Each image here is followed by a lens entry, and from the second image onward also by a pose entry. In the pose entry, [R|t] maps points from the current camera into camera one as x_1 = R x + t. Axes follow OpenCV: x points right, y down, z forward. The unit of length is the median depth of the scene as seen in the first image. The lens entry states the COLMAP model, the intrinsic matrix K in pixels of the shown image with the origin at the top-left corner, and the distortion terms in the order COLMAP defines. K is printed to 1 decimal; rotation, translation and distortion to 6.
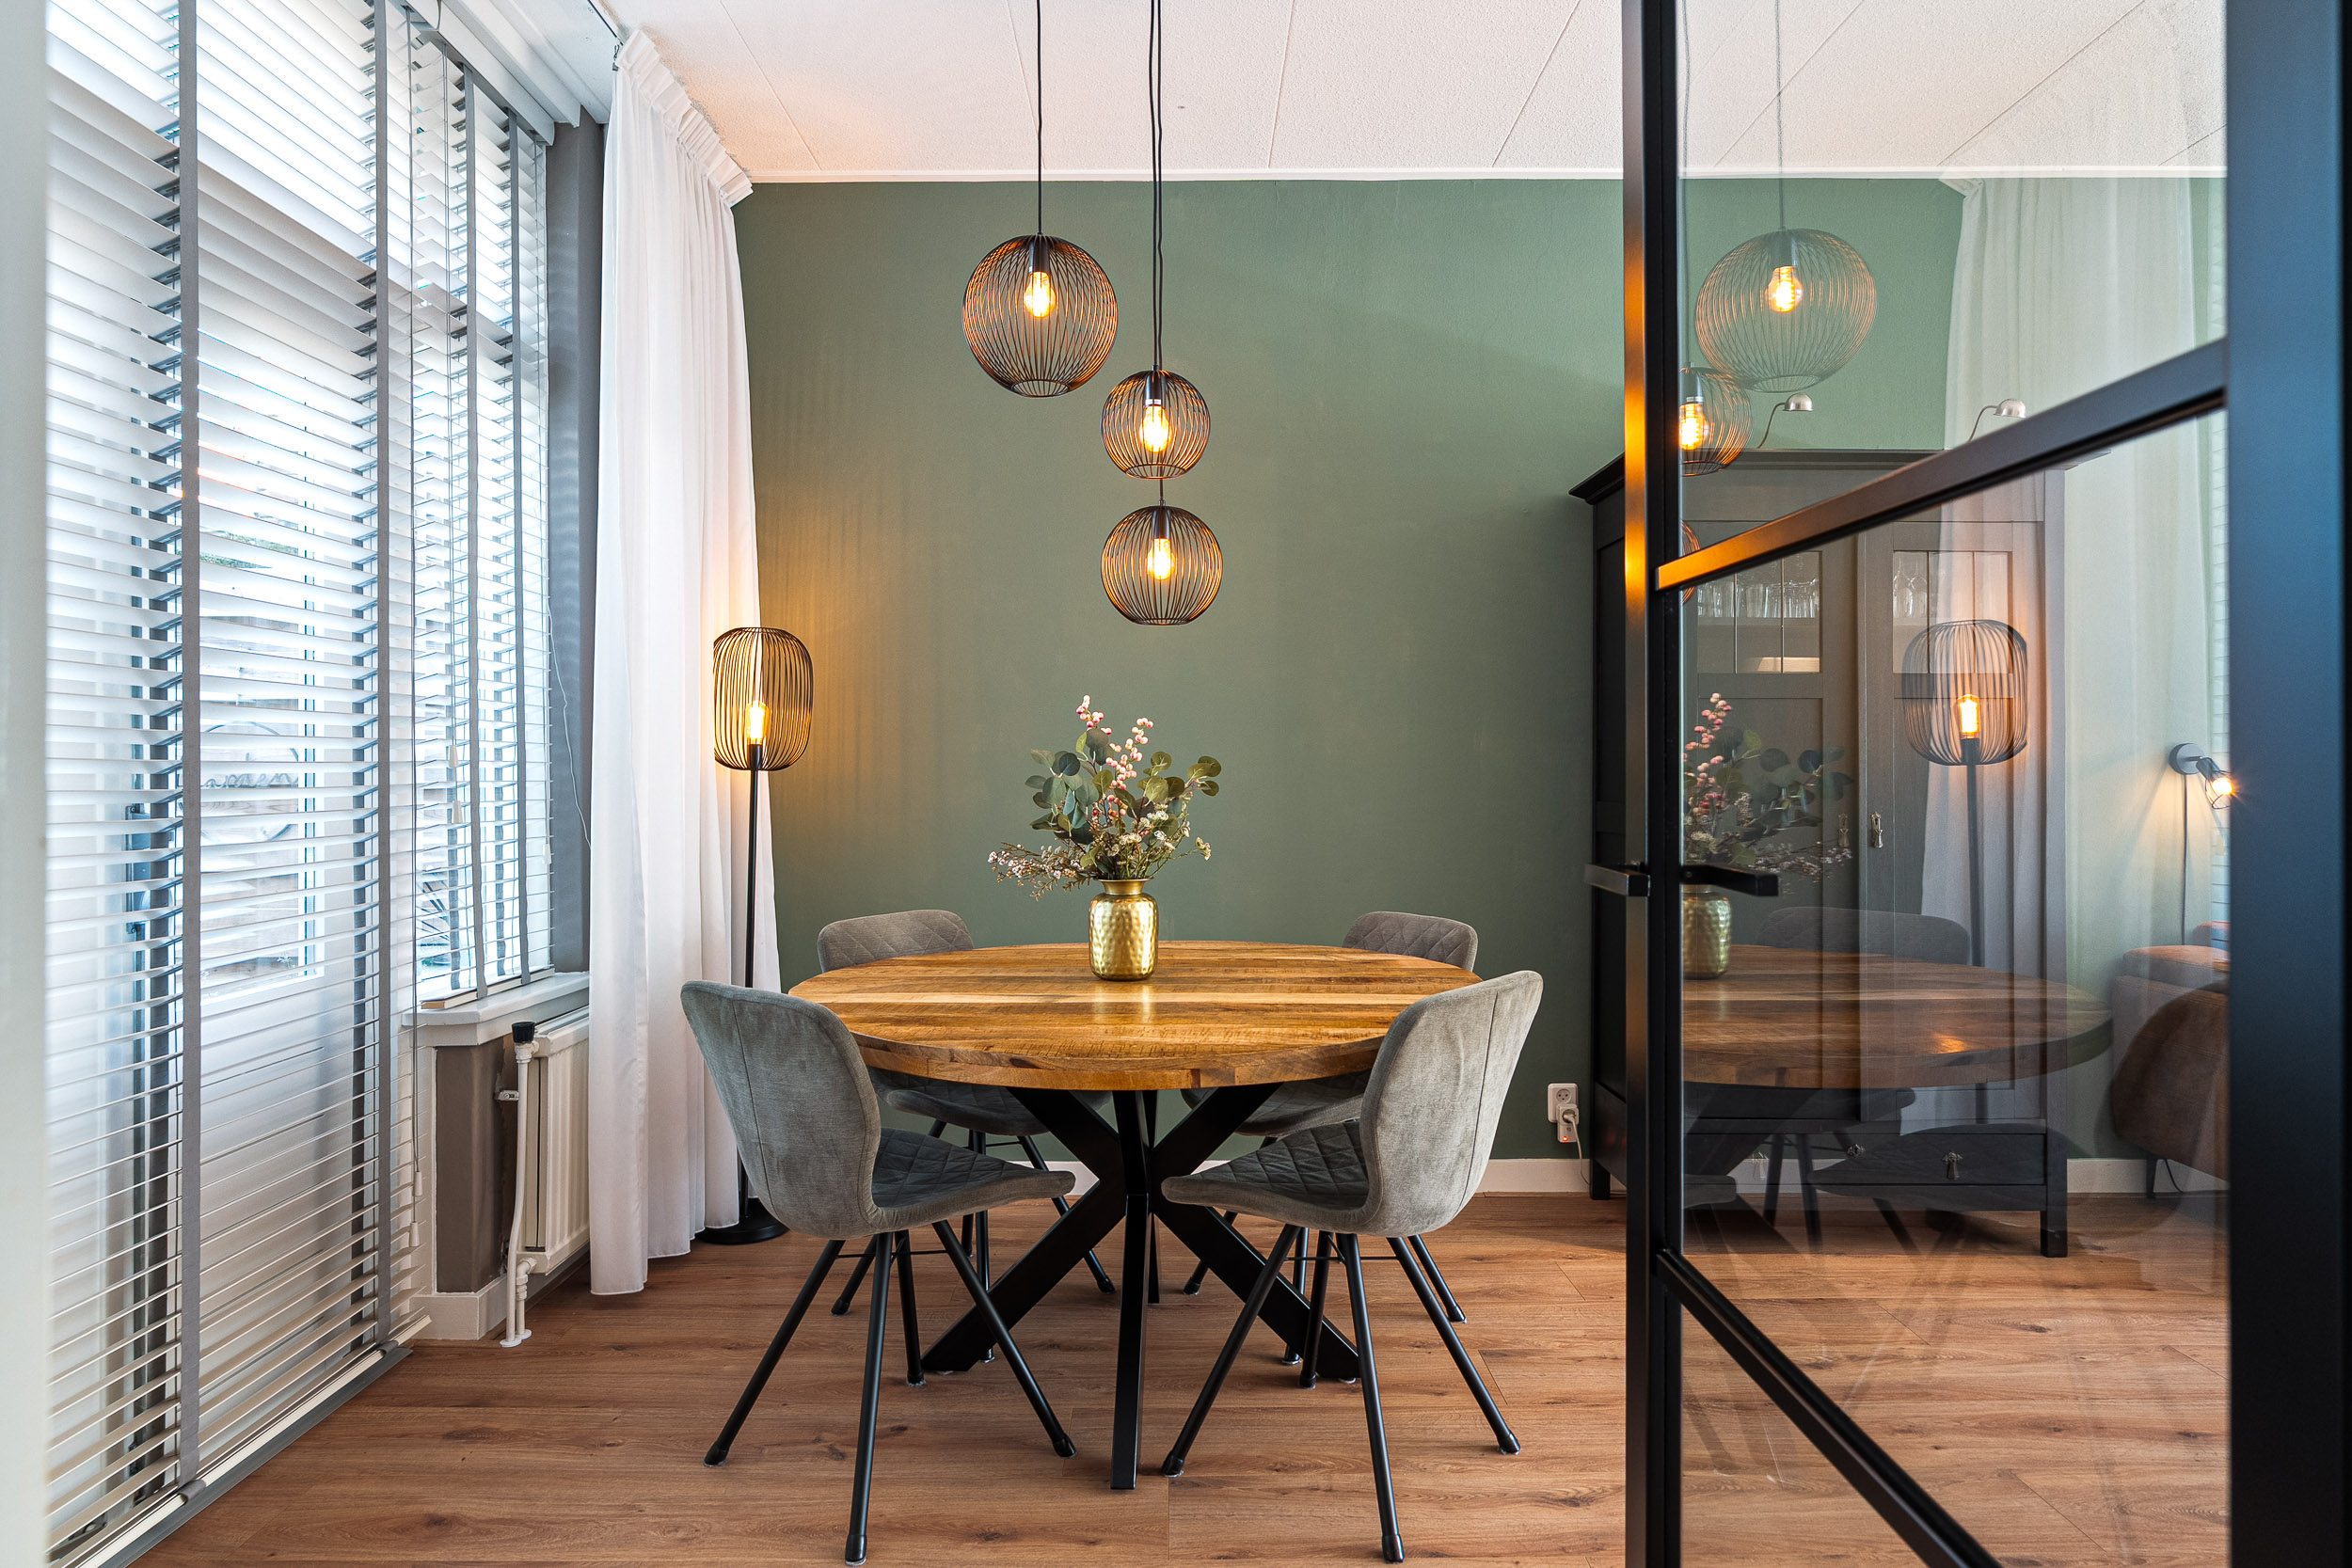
lens RADIAL K [[1394.9, 0, 1169.0], [0, 1394.9, 773.2], [0, 0, 1]] dist [-0.000964, 0.003045]
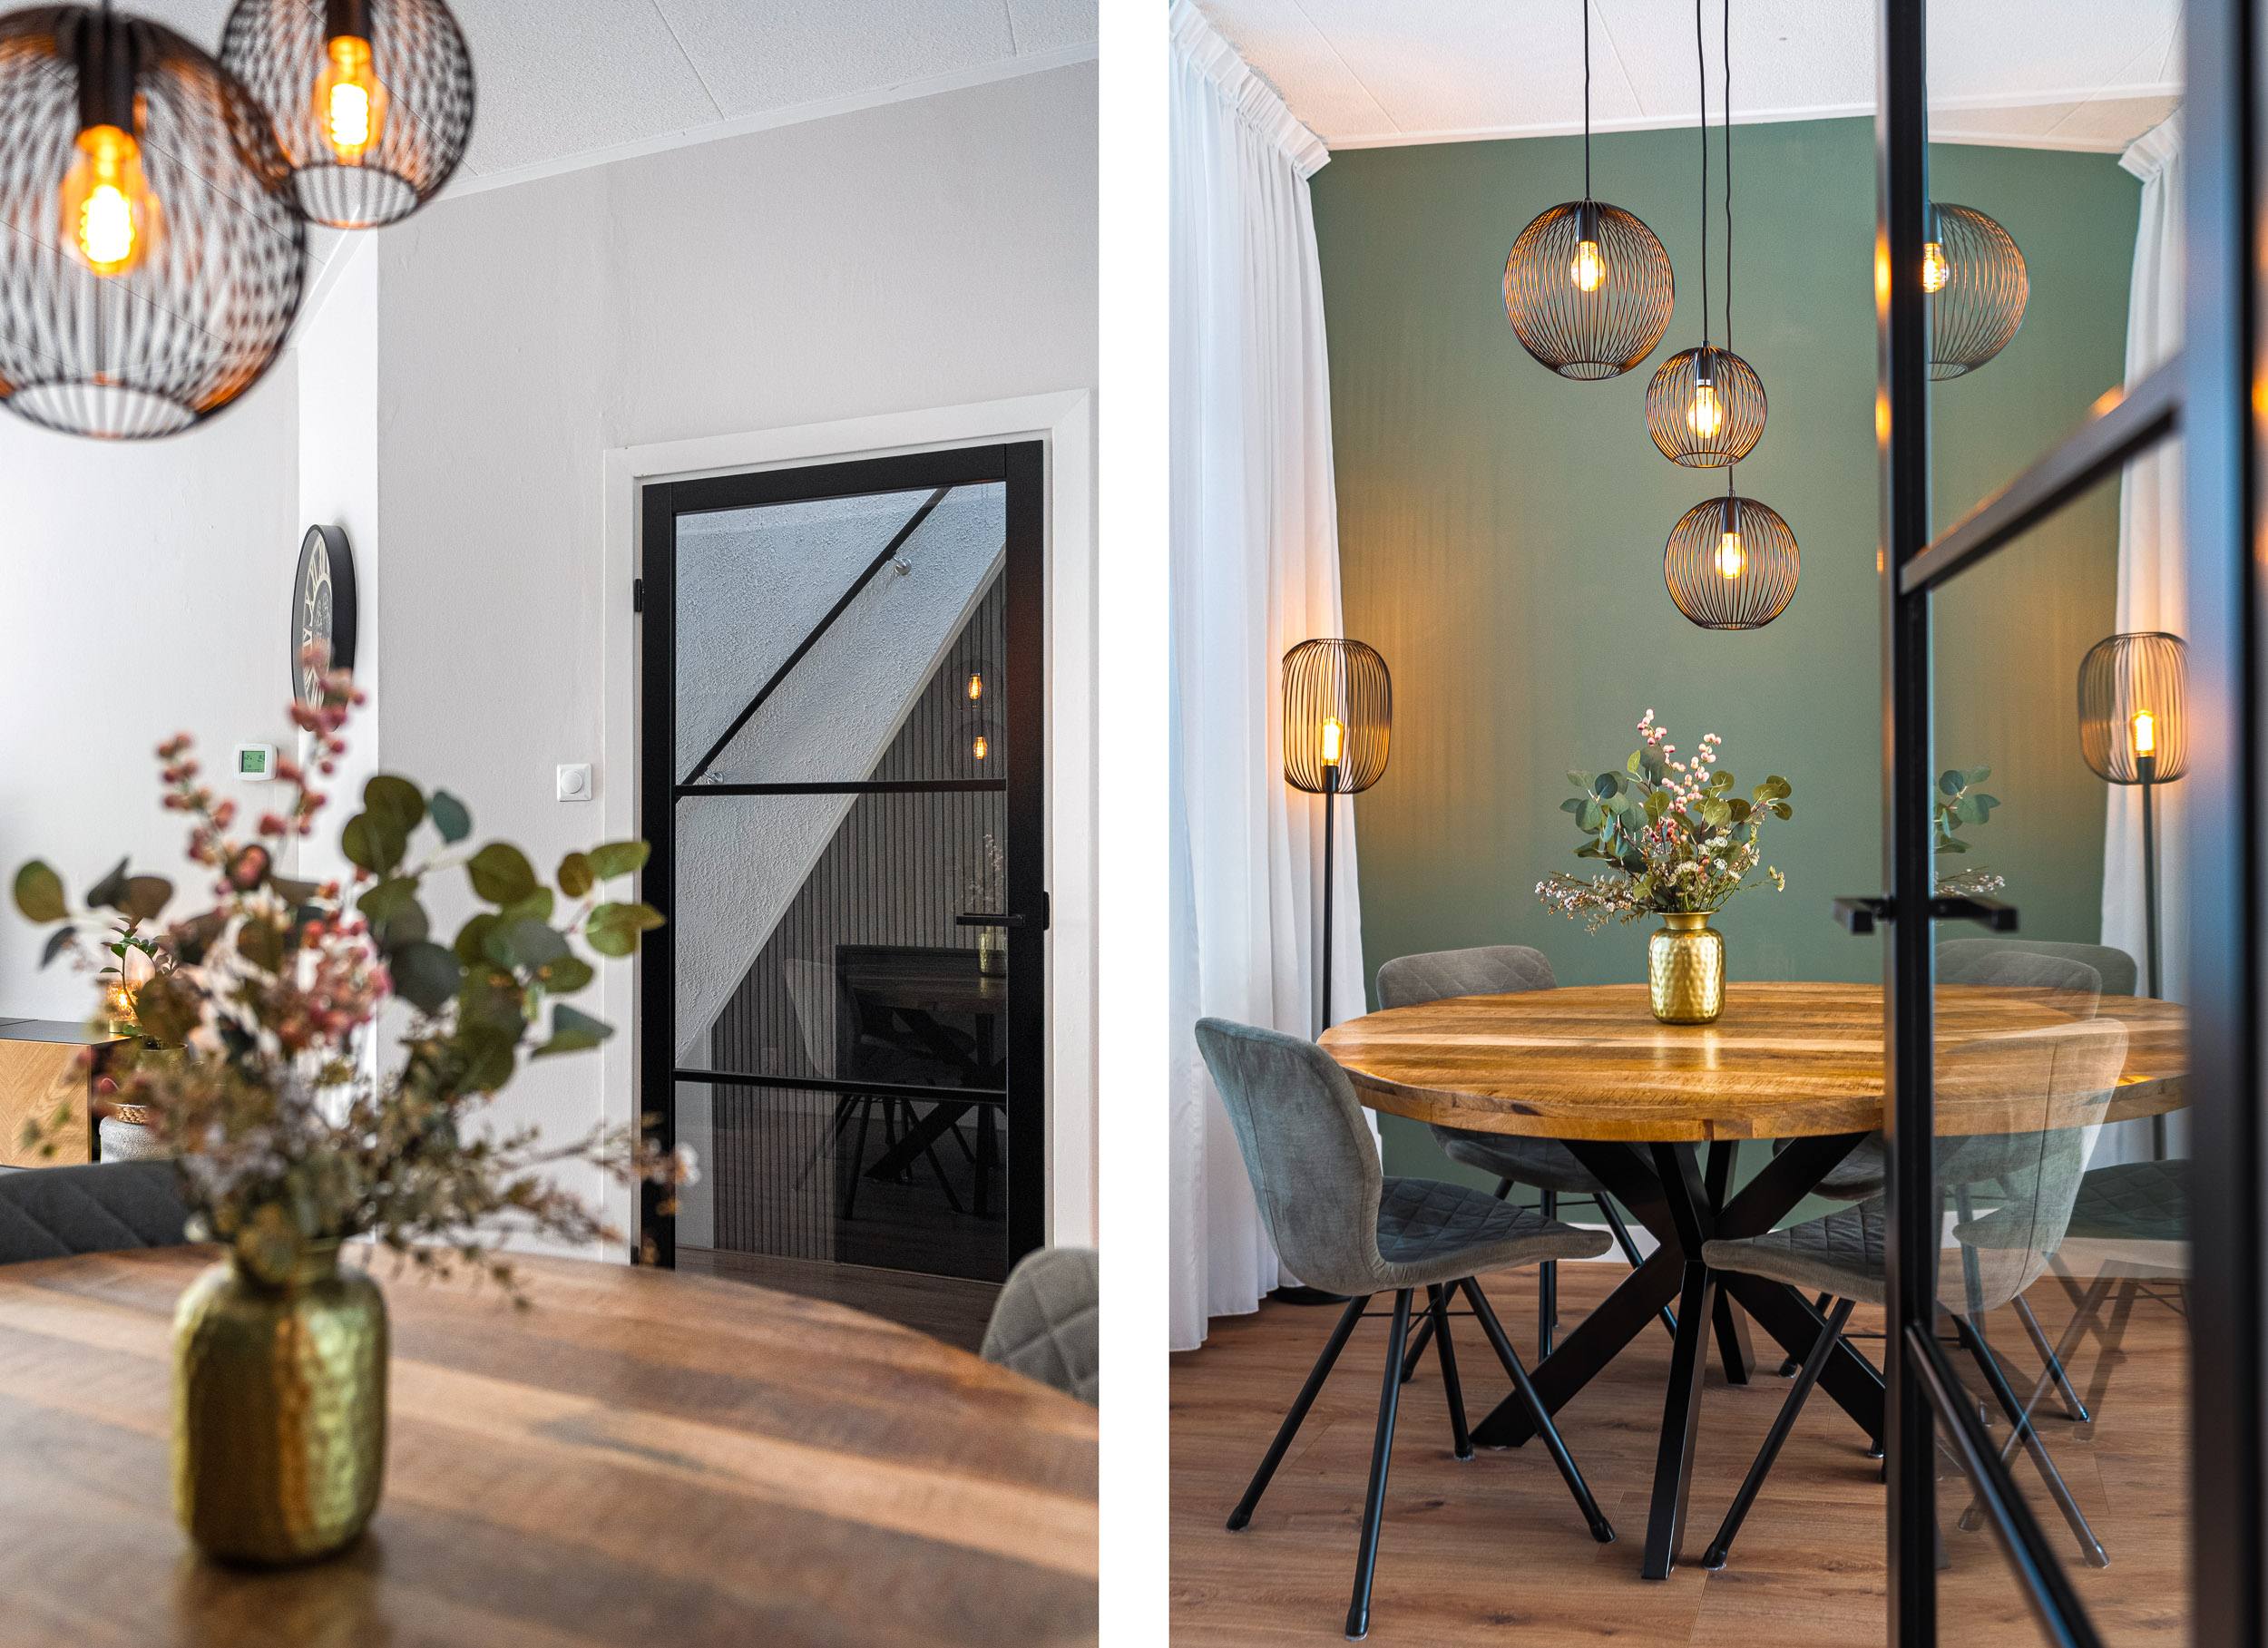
lens RADIAL K [[1369.5, 0, 1125.9], [0, 1369.5, 816.4], [0, 0, 1]] dist [0.008458, 0.003662]
pose [[0.992680, -0.003286, -0.120727, -0.282747], [0.004794, 0.999914, 0.012198, 0.001257], [0.120677, -0.012688, 0.992611, 0.074463]]
